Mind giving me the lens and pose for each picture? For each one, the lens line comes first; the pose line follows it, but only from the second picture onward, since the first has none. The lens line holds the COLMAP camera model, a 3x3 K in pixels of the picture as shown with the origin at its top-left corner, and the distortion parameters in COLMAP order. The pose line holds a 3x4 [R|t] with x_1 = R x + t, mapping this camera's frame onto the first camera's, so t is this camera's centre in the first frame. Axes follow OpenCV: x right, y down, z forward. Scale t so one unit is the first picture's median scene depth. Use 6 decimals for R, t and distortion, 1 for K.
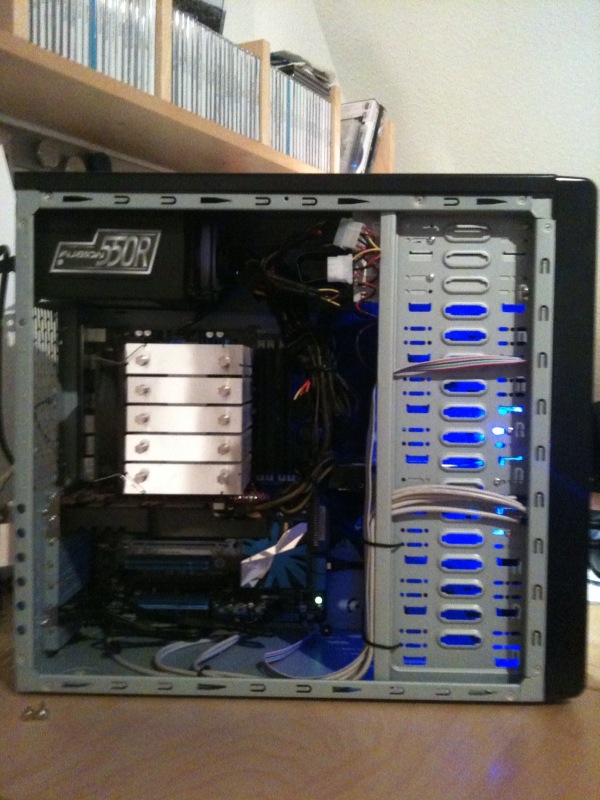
lens RADIAL K [[879.4, 0, 300.0], [0, 879.4, 395.2], [0, 0, 1]] dist [-0.085527, 0.000000]
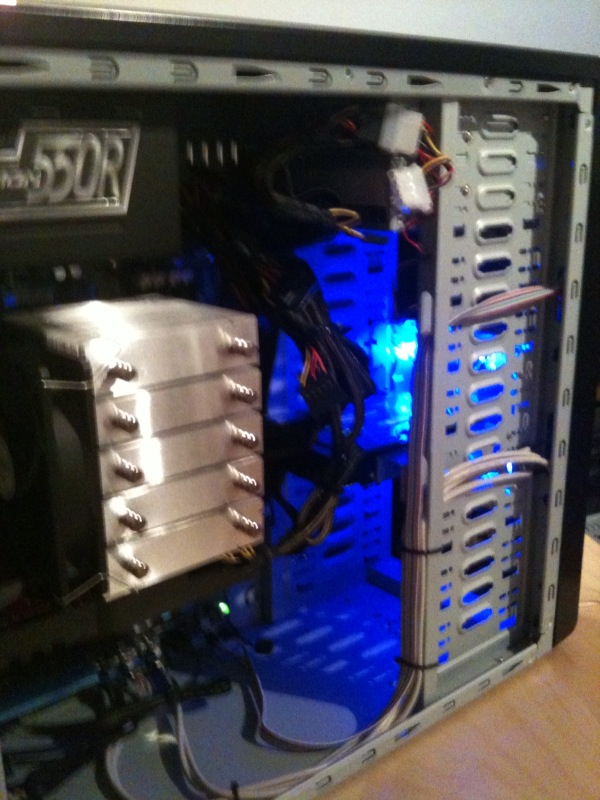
lens RADIAL K [[879.4, 0, 262.9], [0, 879.4, 397.6], [0, 0, 1]] dist [-0.085527, 0.000000]
pose [[0.742174, -0.213660, 0.635238, -0.470486], [0.040119, 0.960287, 0.276116, -0.174262], [-0.669005, -0.179441, 0.721272, 0.558620]]
